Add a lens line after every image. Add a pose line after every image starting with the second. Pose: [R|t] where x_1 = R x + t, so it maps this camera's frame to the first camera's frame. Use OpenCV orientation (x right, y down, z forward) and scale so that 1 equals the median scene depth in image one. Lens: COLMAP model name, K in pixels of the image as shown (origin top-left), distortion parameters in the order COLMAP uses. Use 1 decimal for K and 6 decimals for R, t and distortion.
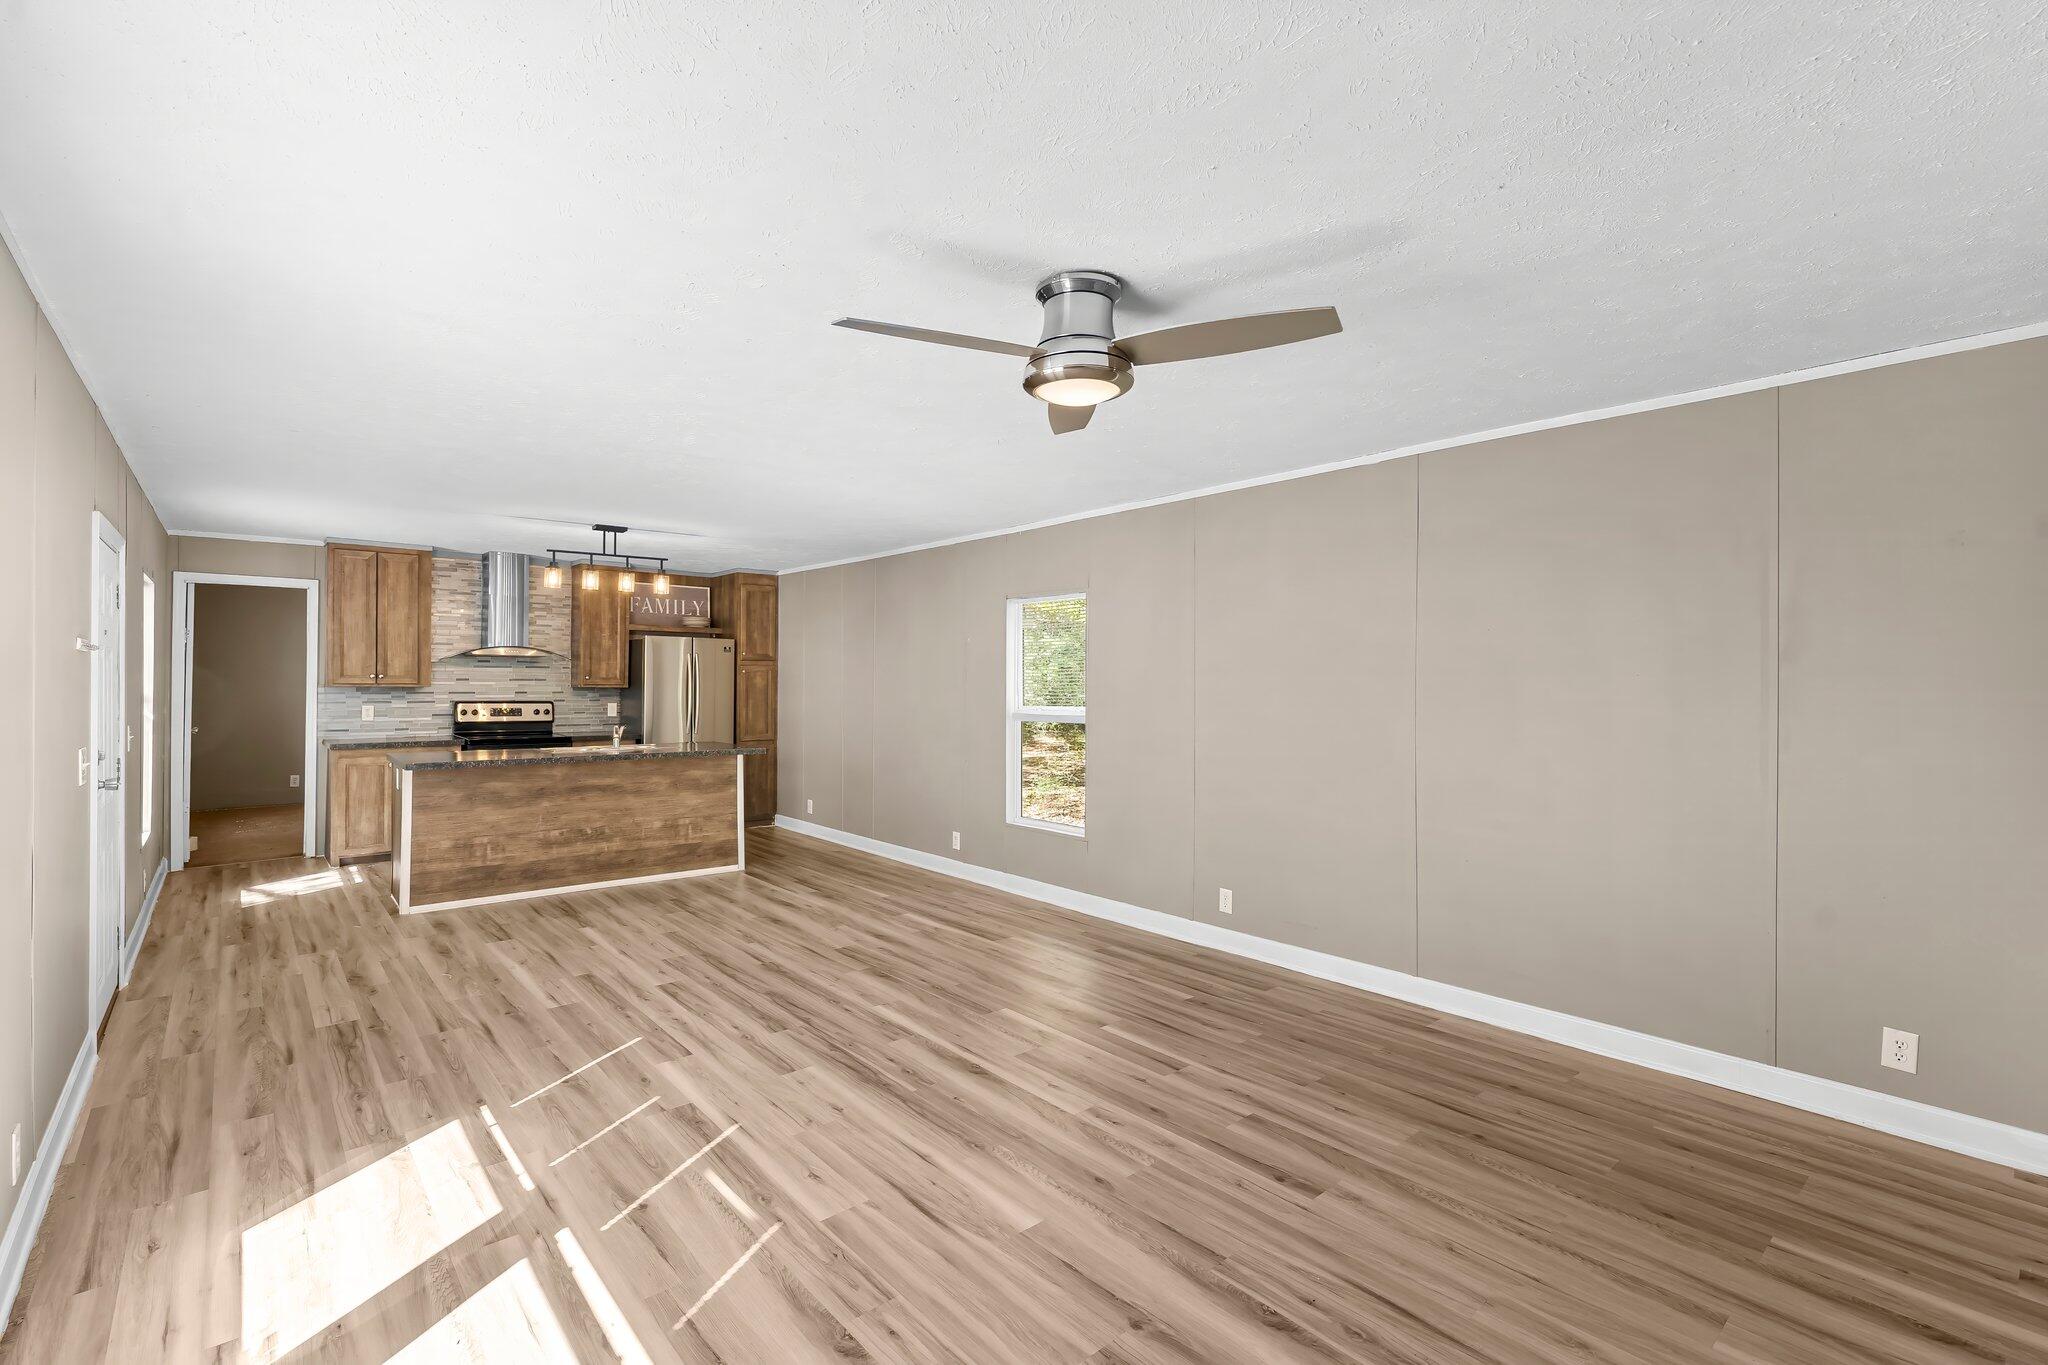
lens RADIAL K [[909.3, 0, 1004.6], [0, 909.3, 678.4], [0, 0, 1]] dist [-0.001200, -0.000348]
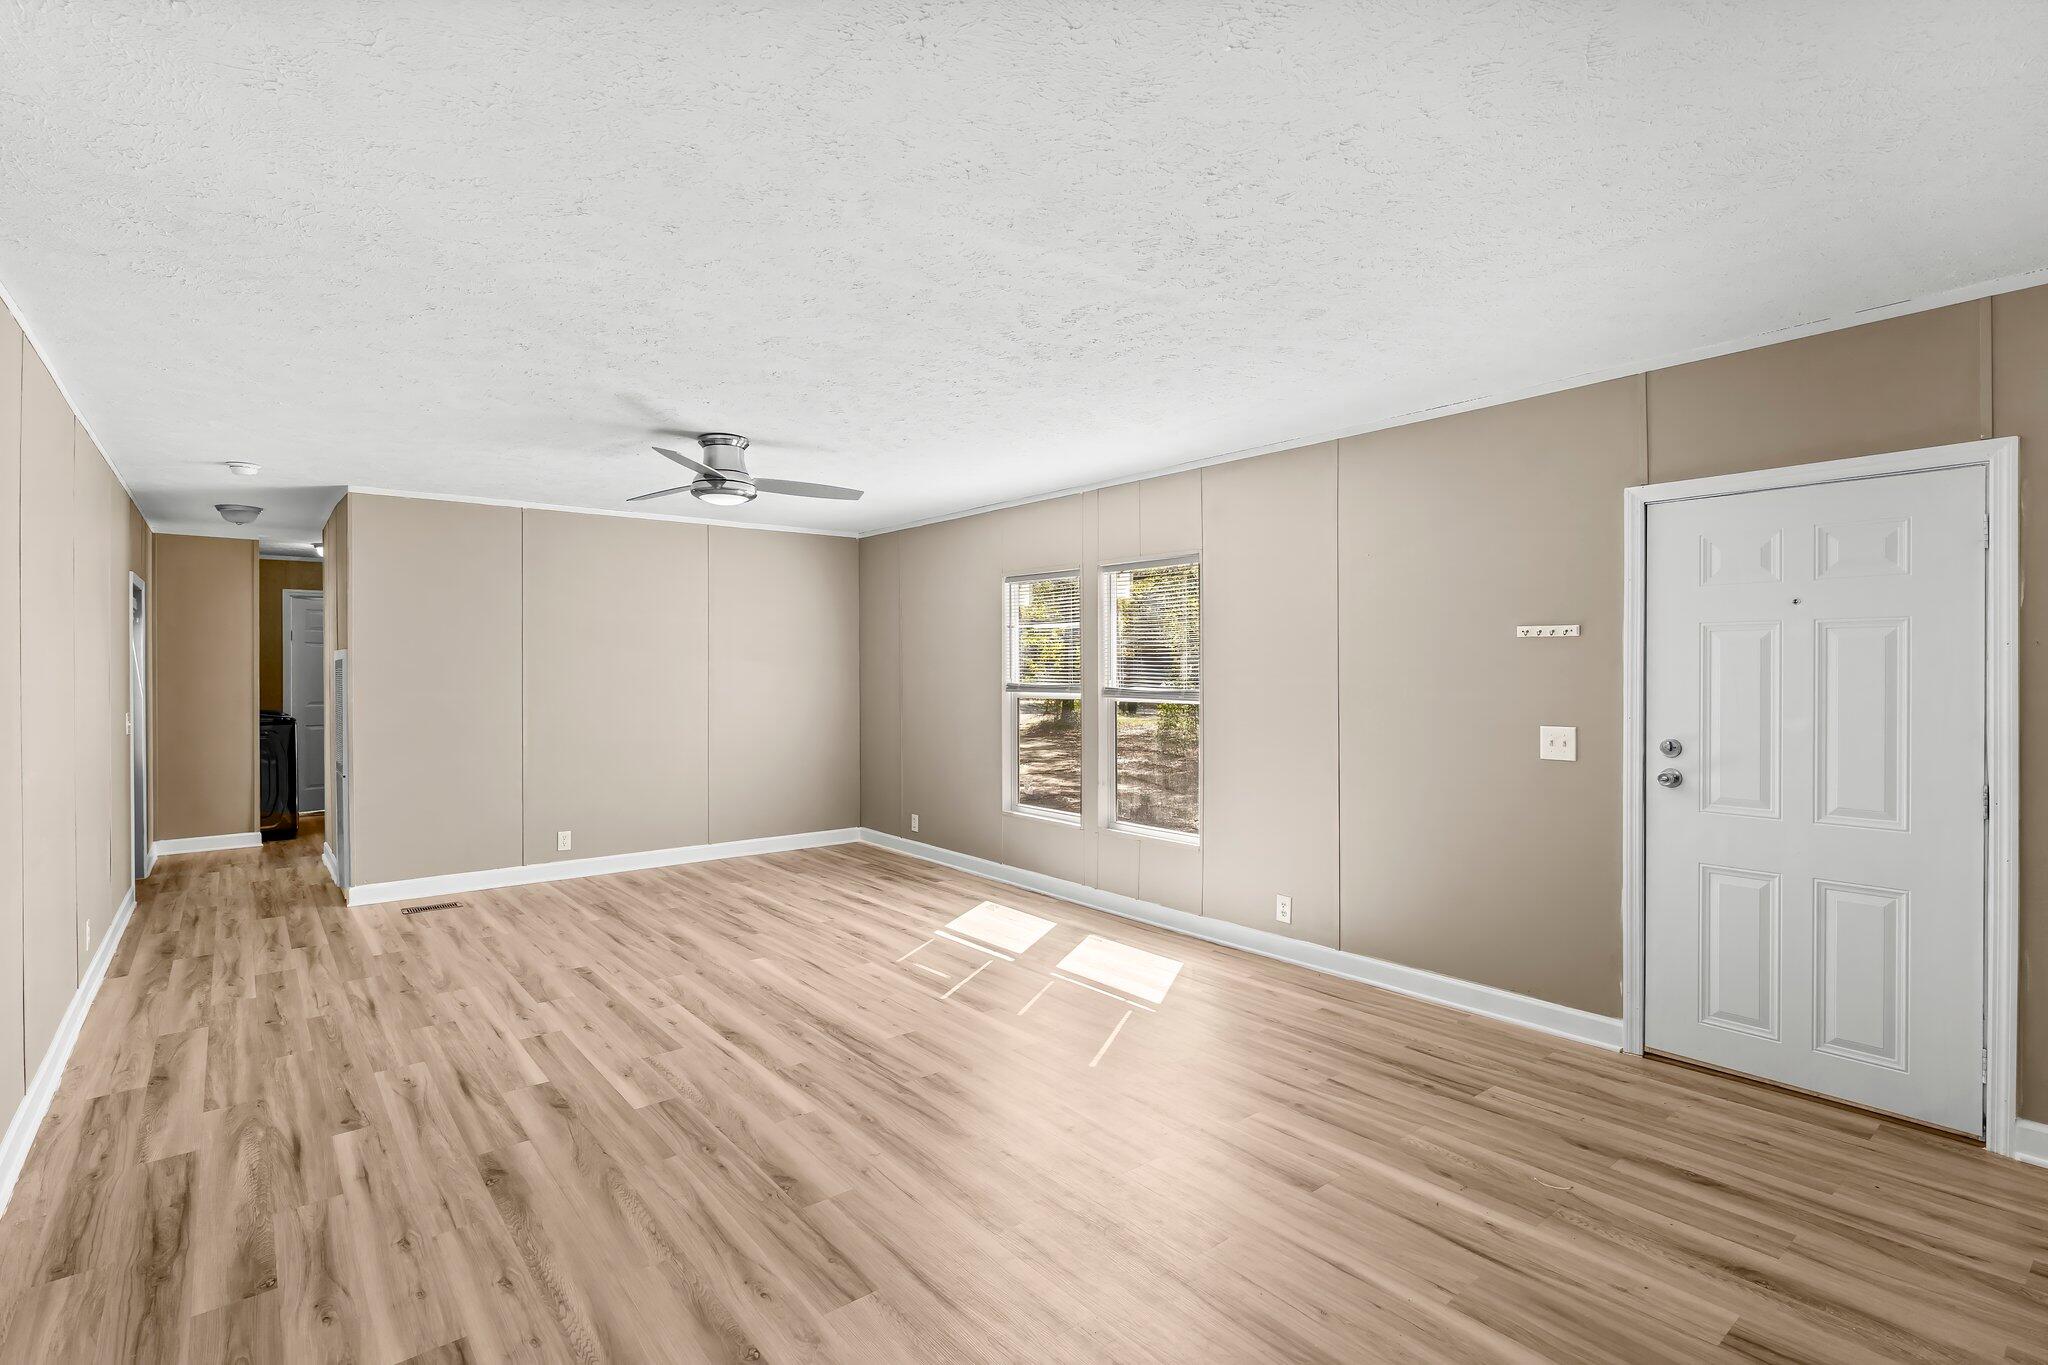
lens RADIAL K [[974.6, 0, 1005.0], [0, 974.6, 675.7], [0, 0, 1]] dist [-0.004025, 0.000176]
pose [[-0.999494, -0.000706, 0.031792, -0.257146], [-0.000511, 0.999981, 0.006164, 0.006070], [-0.031795, 0.006144, -0.999476, 1.418950]]
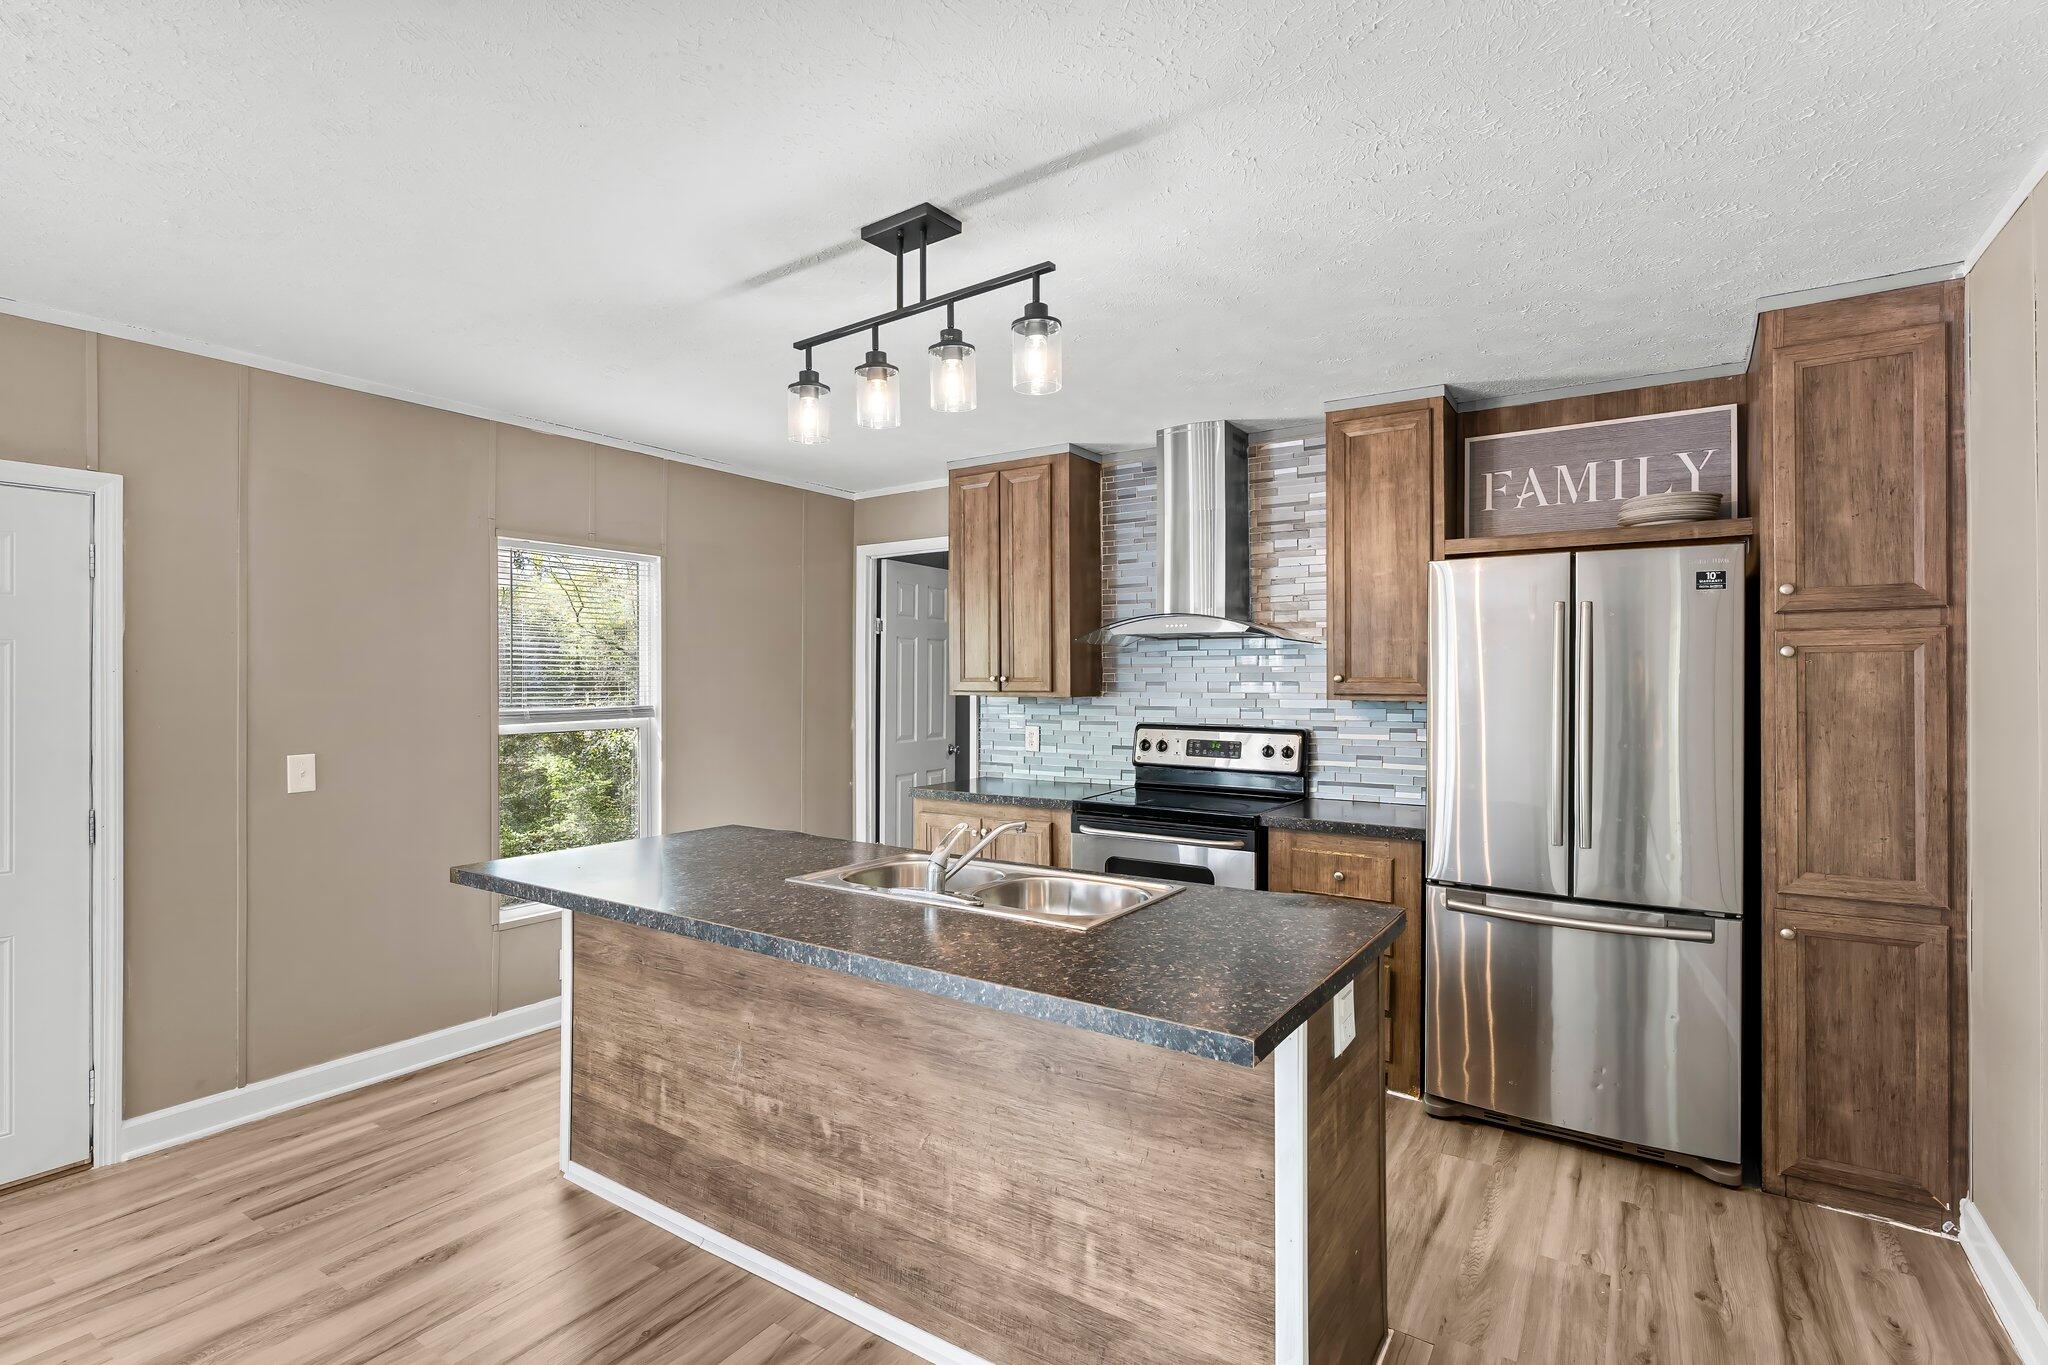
lens RADIAL K [[974.6, 0, 1005.0], [0, 974.6, 675.7], [0, 0, 1]] dist [-0.004025, 0.000176]
pose [[0.274593, -0.010350, -0.961505, -0.106481], [0.006110, 0.999941, -0.009019, 0.002153], [0.961541, -0.003398, 0.274640, 1.197454]]
